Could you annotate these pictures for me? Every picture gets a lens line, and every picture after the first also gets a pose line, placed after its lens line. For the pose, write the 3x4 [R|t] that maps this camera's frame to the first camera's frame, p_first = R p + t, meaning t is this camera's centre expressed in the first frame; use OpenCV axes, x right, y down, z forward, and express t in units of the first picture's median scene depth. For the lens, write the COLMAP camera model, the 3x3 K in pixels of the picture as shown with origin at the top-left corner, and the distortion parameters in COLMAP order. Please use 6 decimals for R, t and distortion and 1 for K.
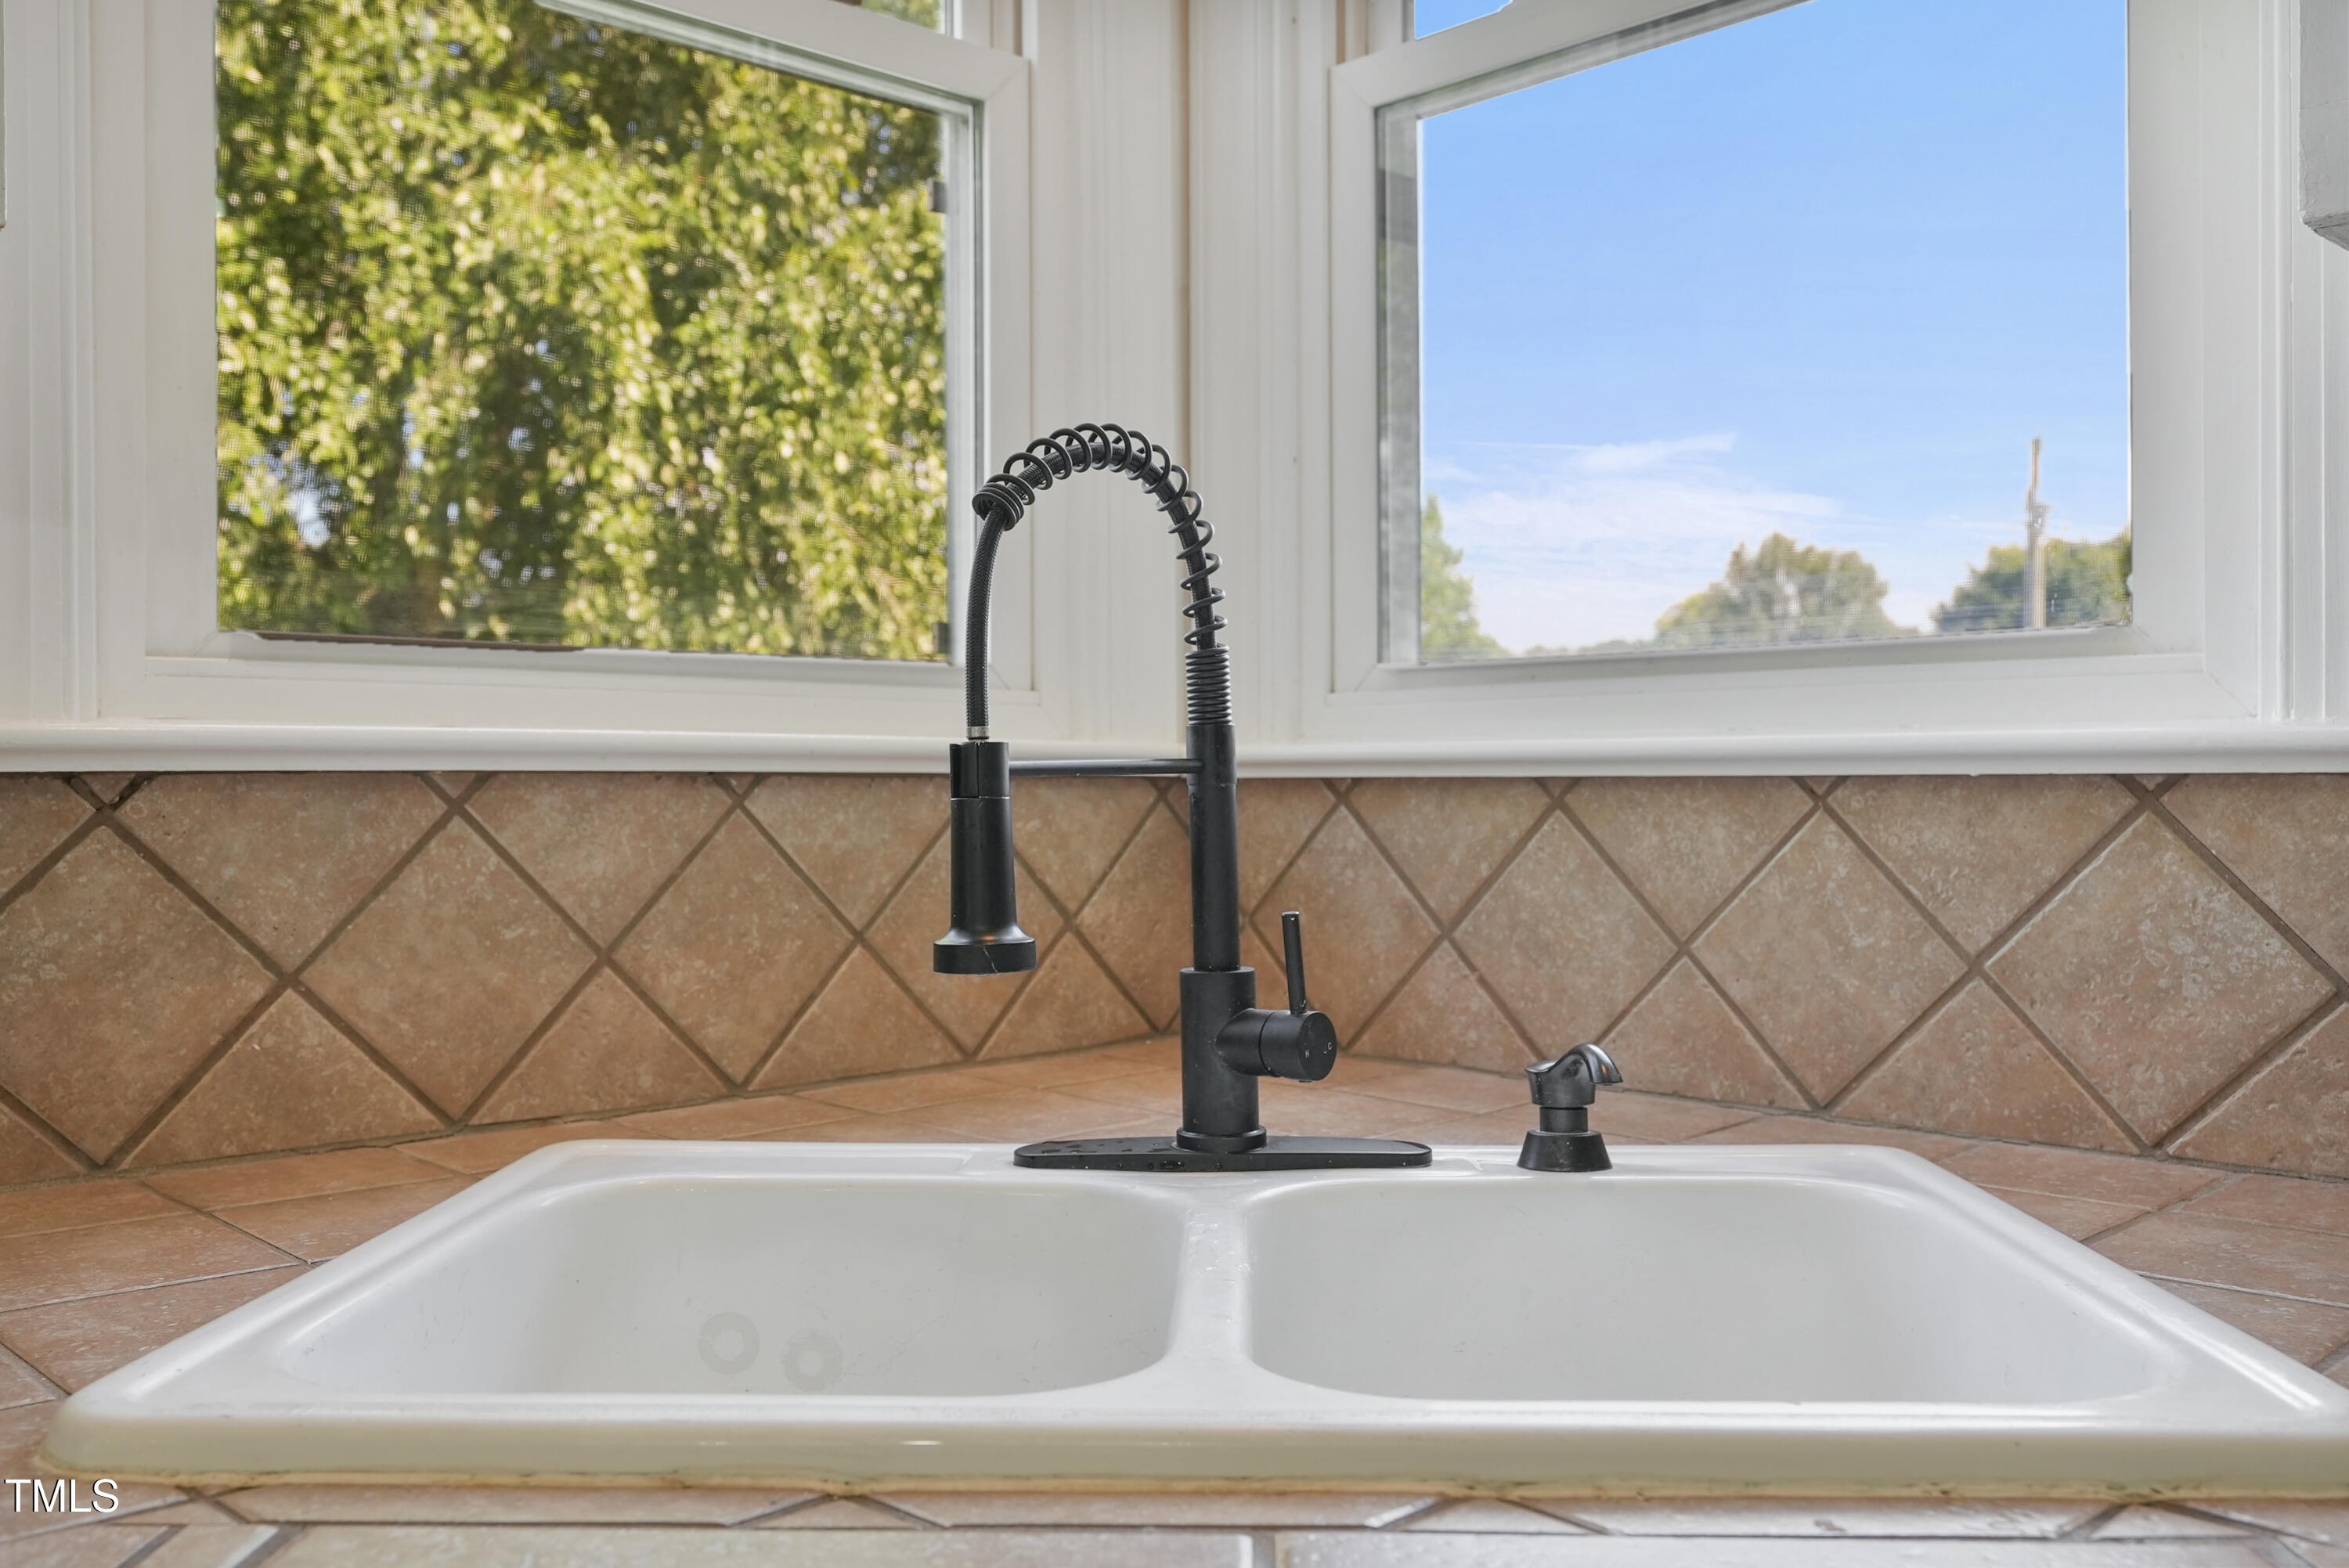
lens RADIAL K [[2028.6, 0, 1181.0], [0, 2028.6, 782.7], [0, 0, 1]] dist [-0.007282, -0.001687]
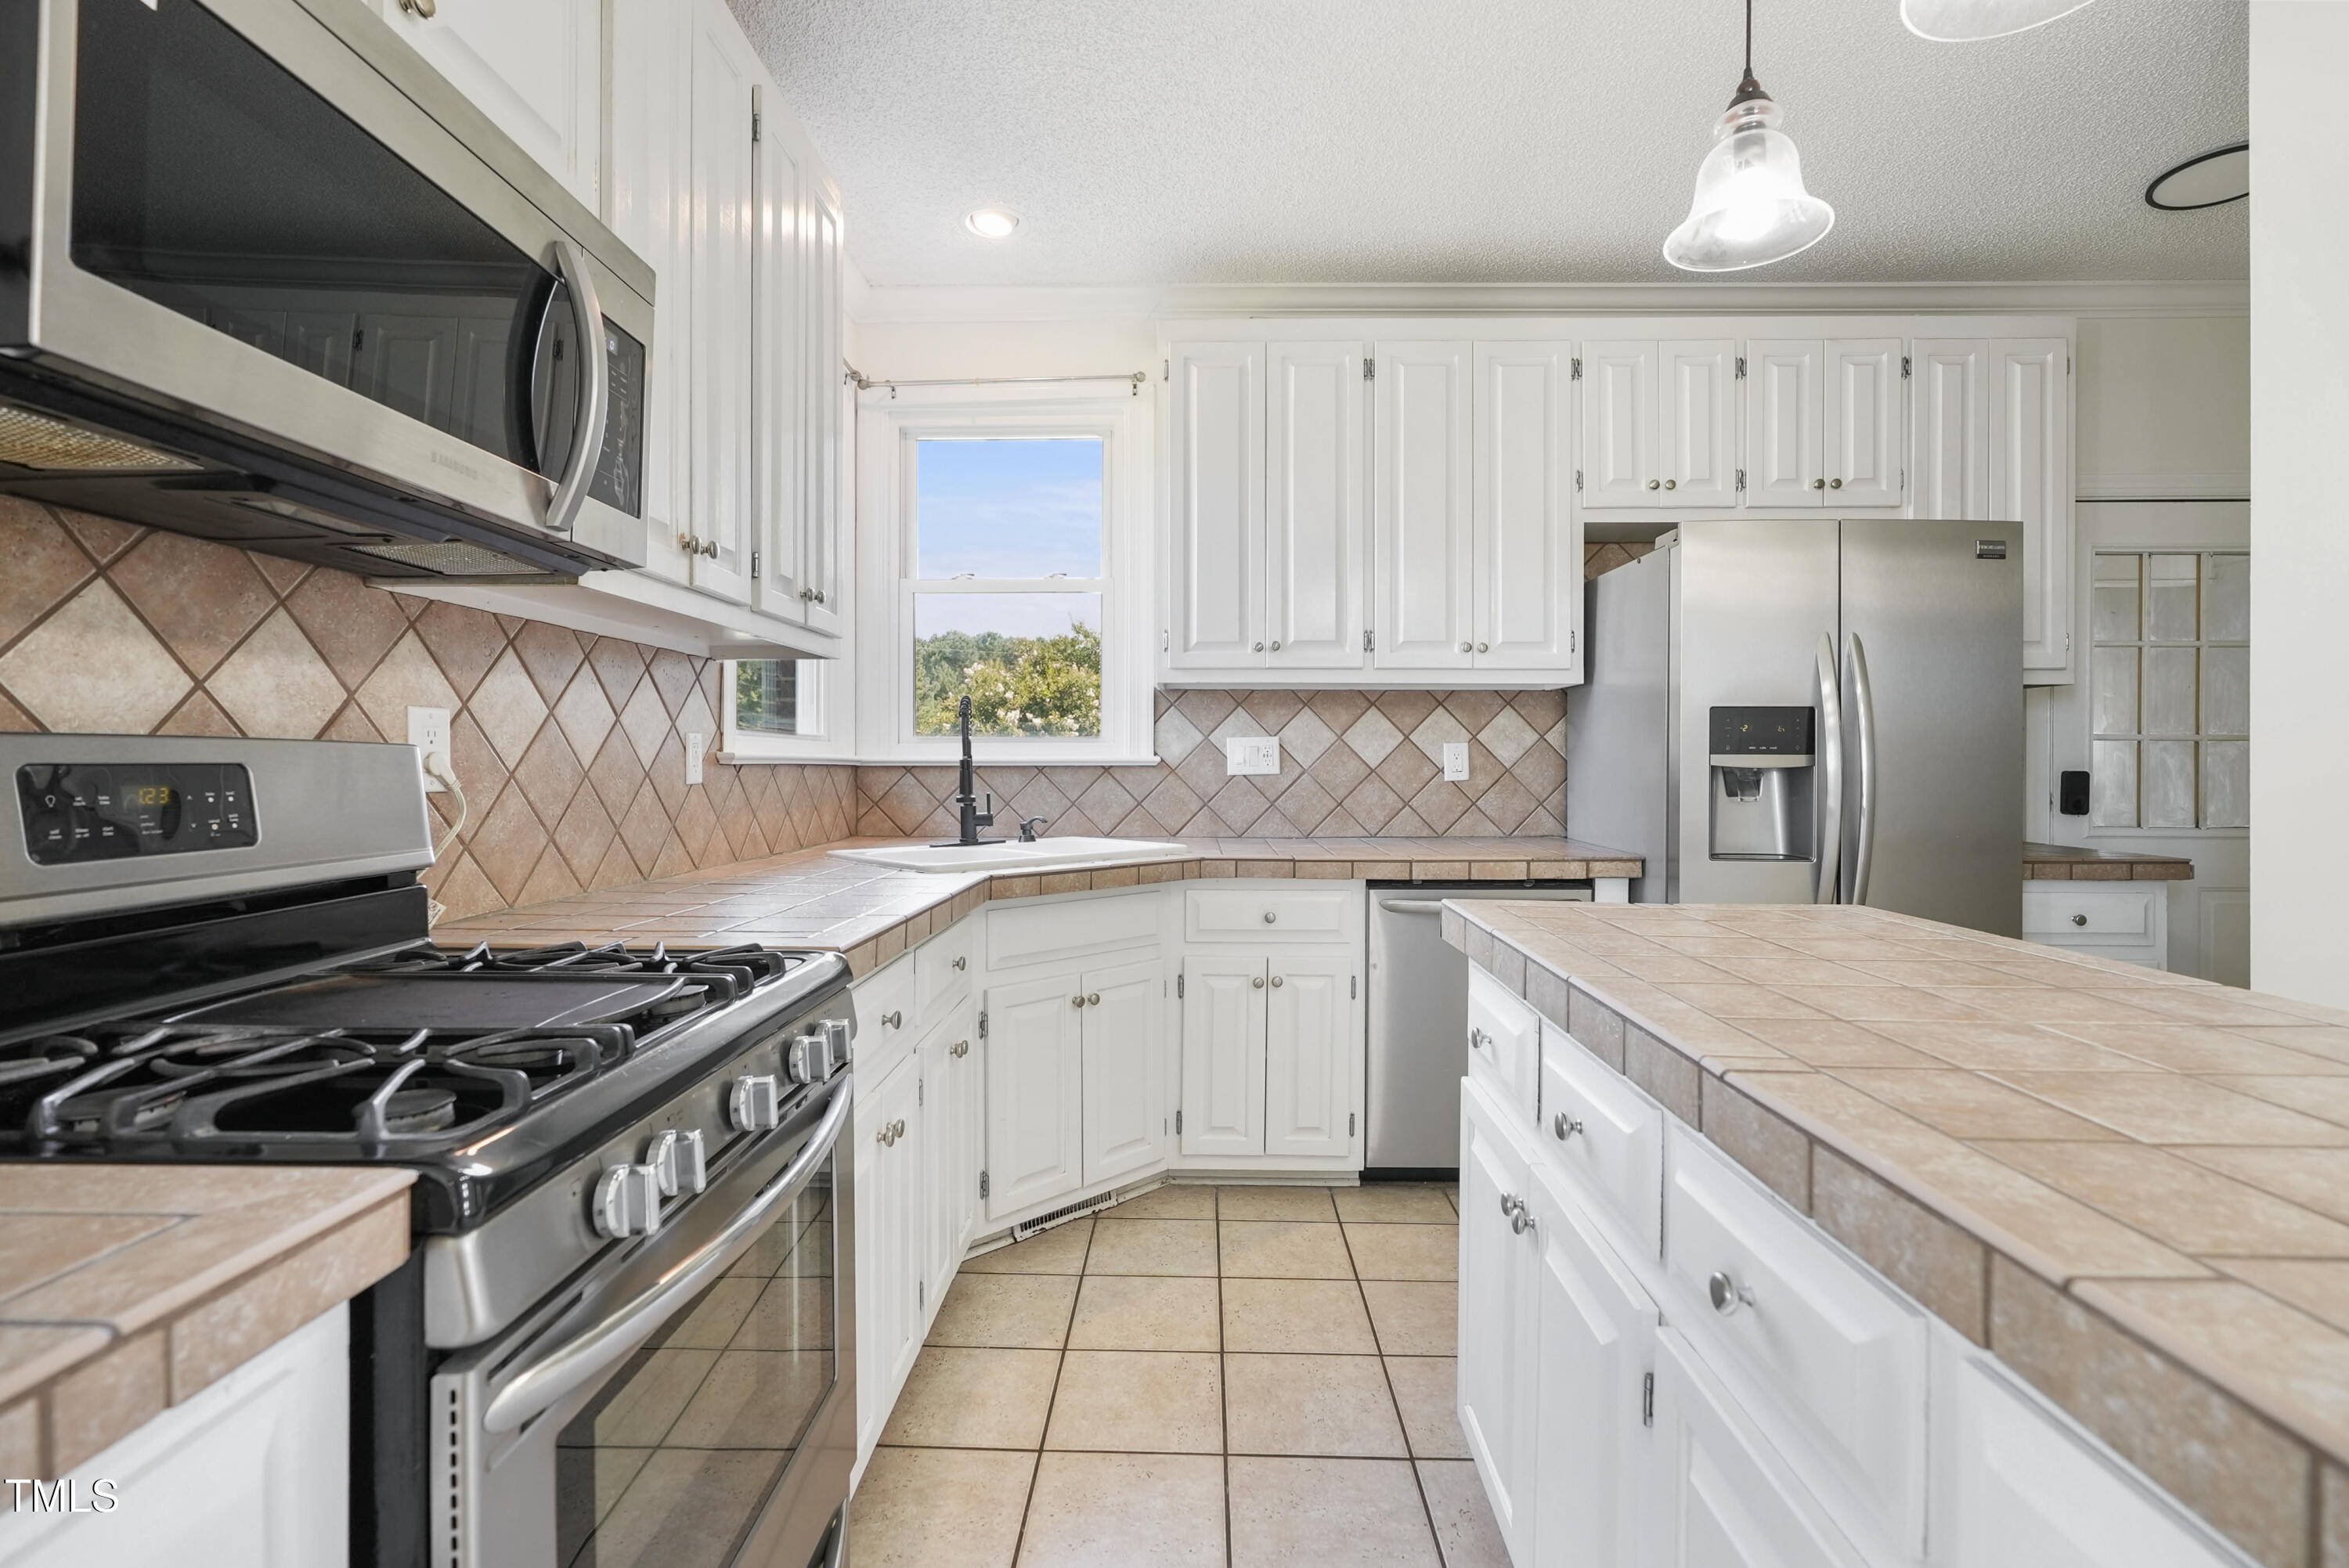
lens RADIAL K [[1072.0, 0, 1176.6], [0, 1072.0, 763.4], [0, 0, 1]] dist [-0.013429, 0.005599]
pose [[0.704395, 0.005412, 0.709788, -1.217405], [-0.001990, 0.999982, -0.005651, 0.004130], [-0.709806, 0.002568, 0.704393, -0.977830]]
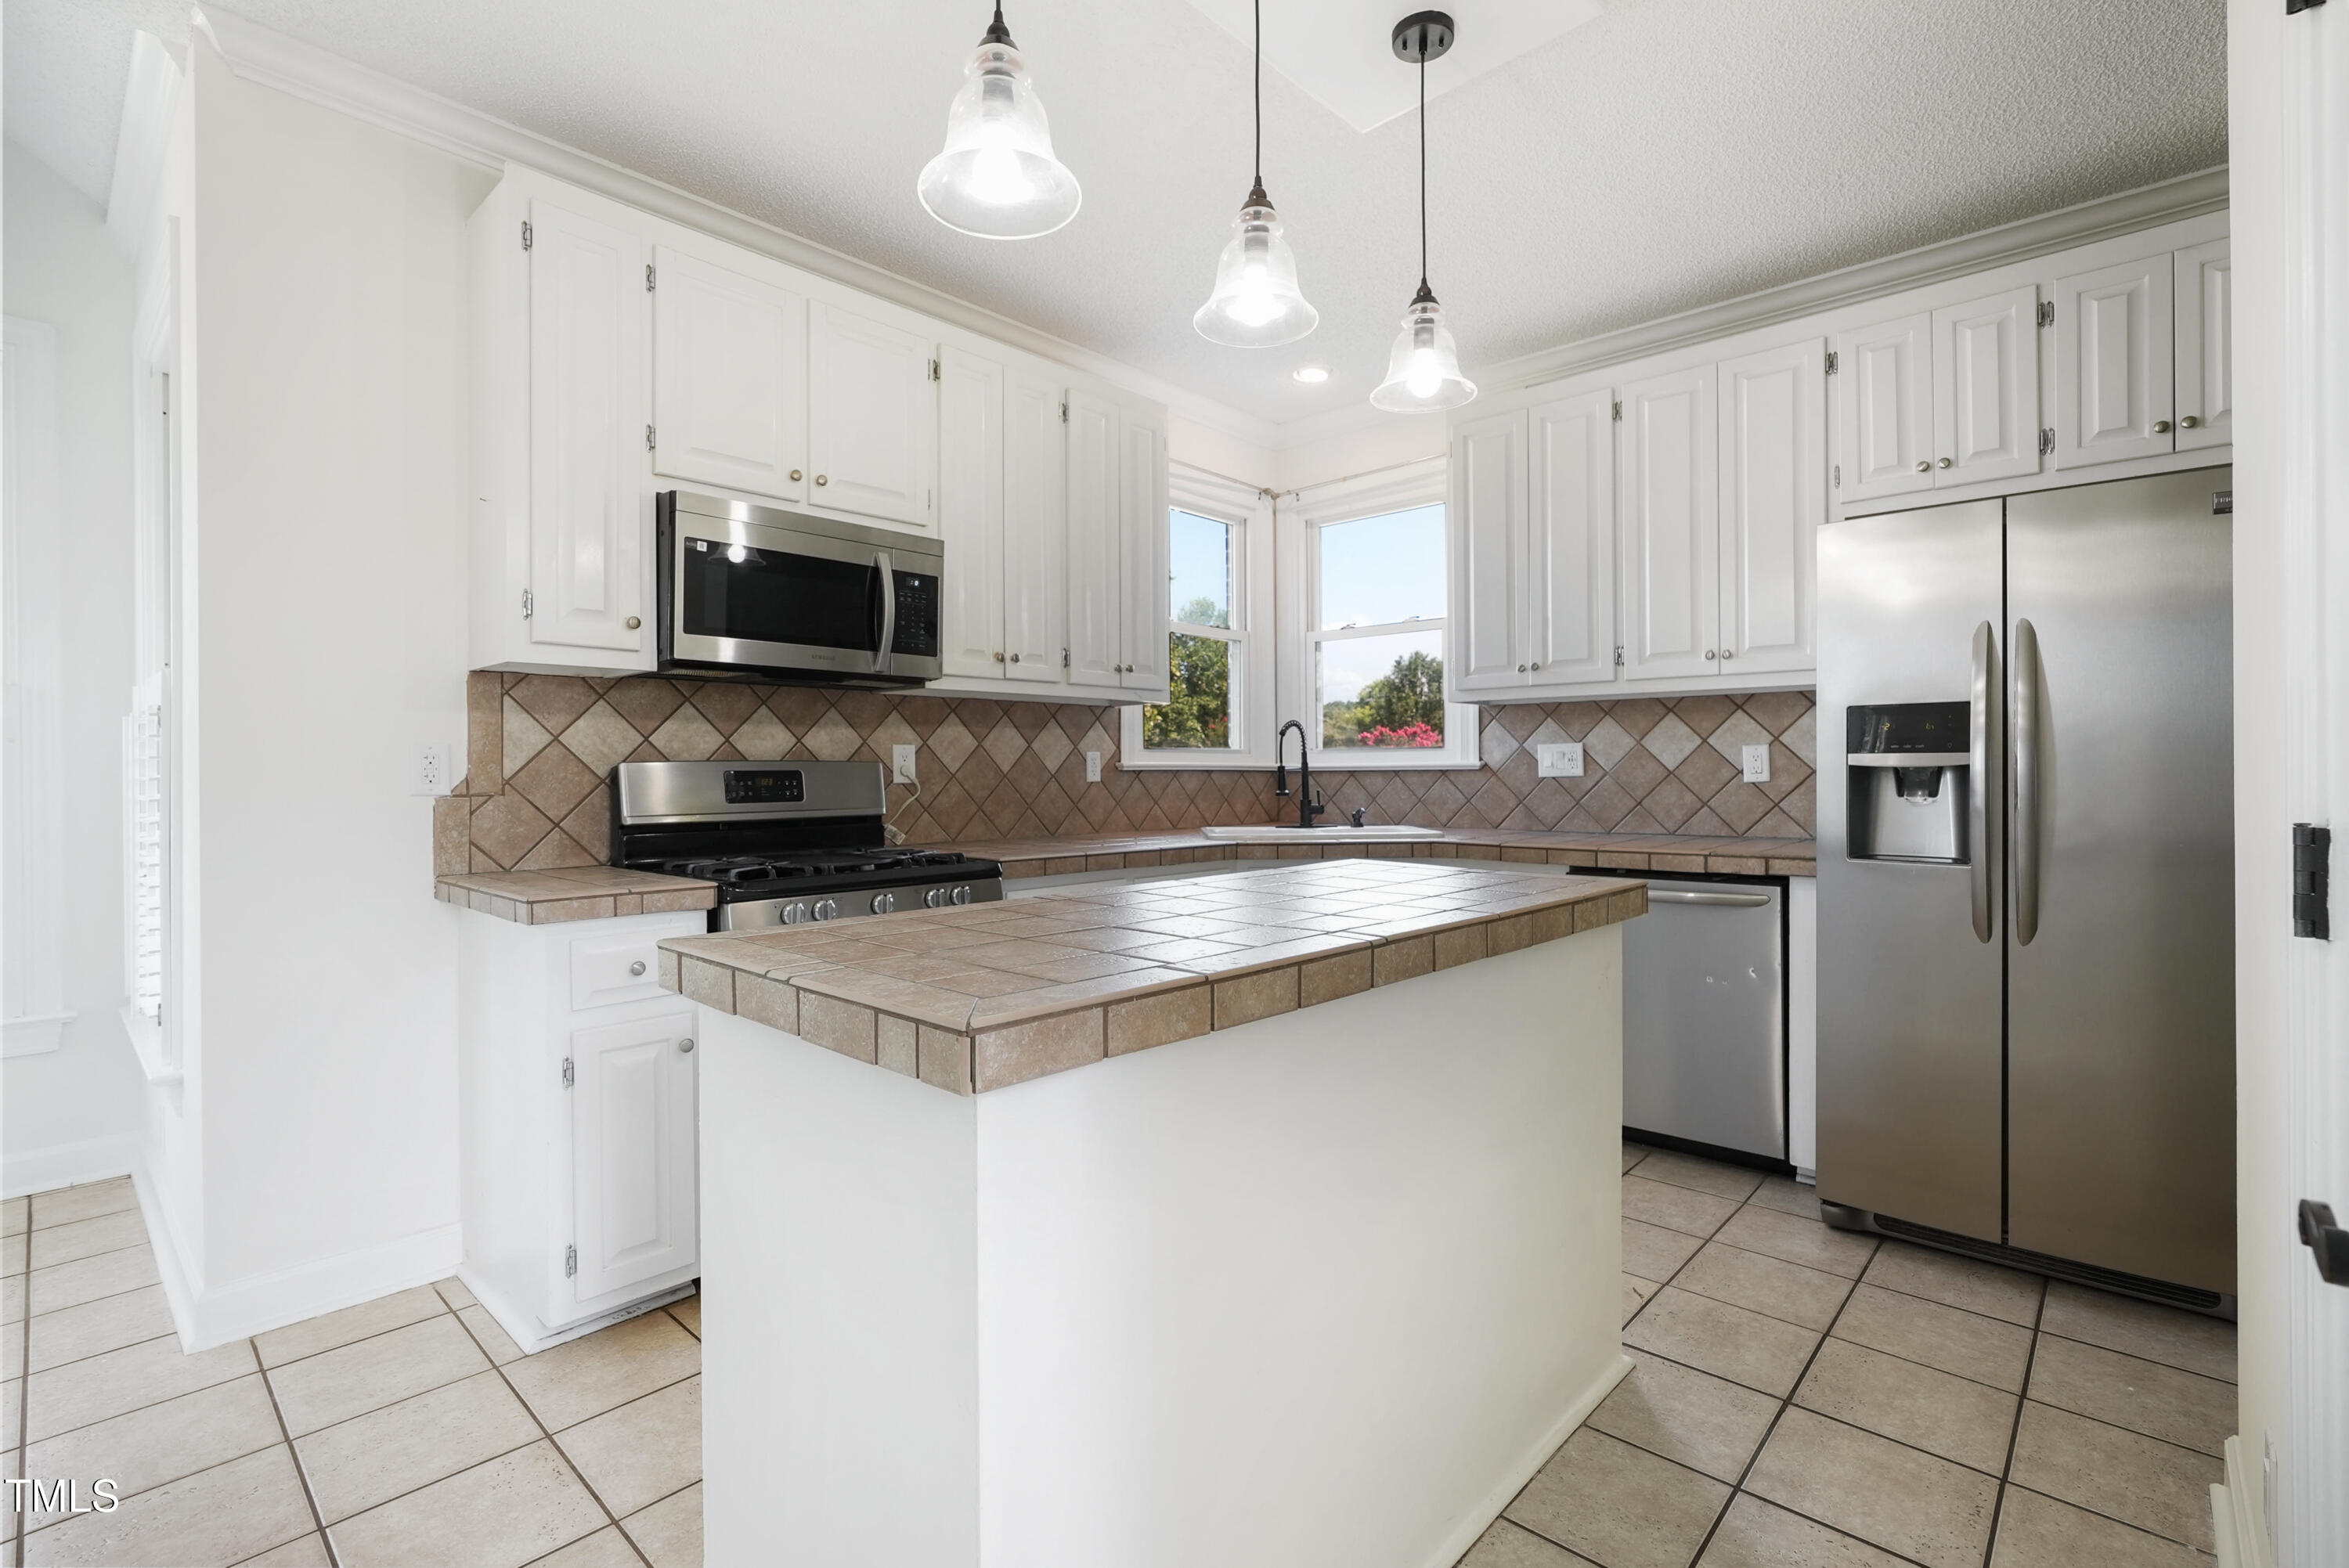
lens RADIAL K [[1072.0, 0, 1181.8], [0, 1072.0, 773.9], [0, 0, 1]] dist [-0.013429, 0.005599]
pose [[0.997731, -0.001253, 0.067322, -0.527595], [0.001377, 0.999997, -0.001787, 0.012710], [-0.067319, 0.001876, 0.997730, -2.101586]]
